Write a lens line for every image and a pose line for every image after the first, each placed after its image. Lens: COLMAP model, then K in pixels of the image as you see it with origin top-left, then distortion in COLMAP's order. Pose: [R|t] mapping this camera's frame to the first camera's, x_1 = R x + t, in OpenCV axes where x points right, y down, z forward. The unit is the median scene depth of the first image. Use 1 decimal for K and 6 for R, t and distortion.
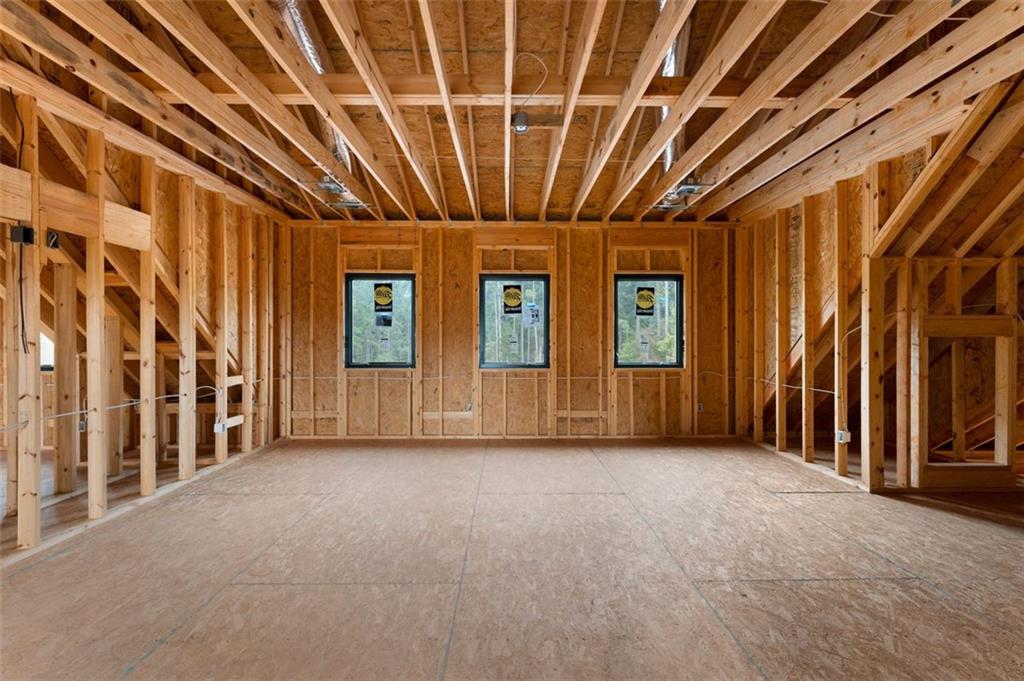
lens RADIAL K [[413.3, 0, 512.0], [0, 413.3, 340.5], [0, 0, 1]] dist [-0.002077, -0.000158]
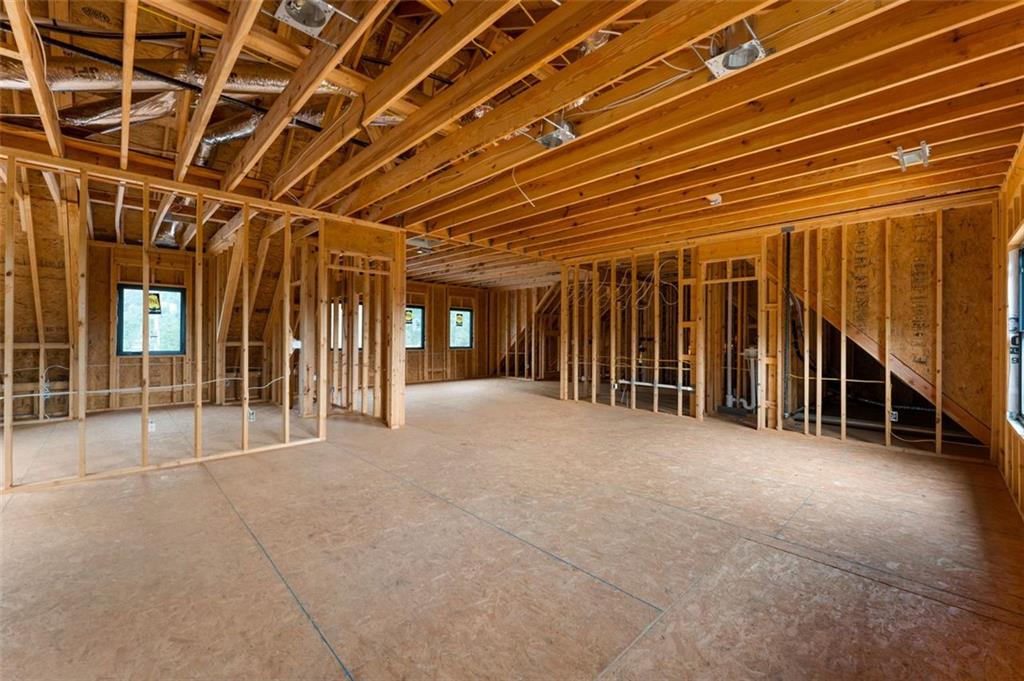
lens RADIAL K [[413.3, 0, 512.0], [0, 413.3, 340.5], [0, 0, 1]] dist [-0.002077, -0.000158]
pose [[0.725753, -0.002469, 0.687951, -1.136749], [0.000357, 0.999995, 0.003212, 0.014832], [-0.687956, -0.002086, 0.725750, -0.954576]]
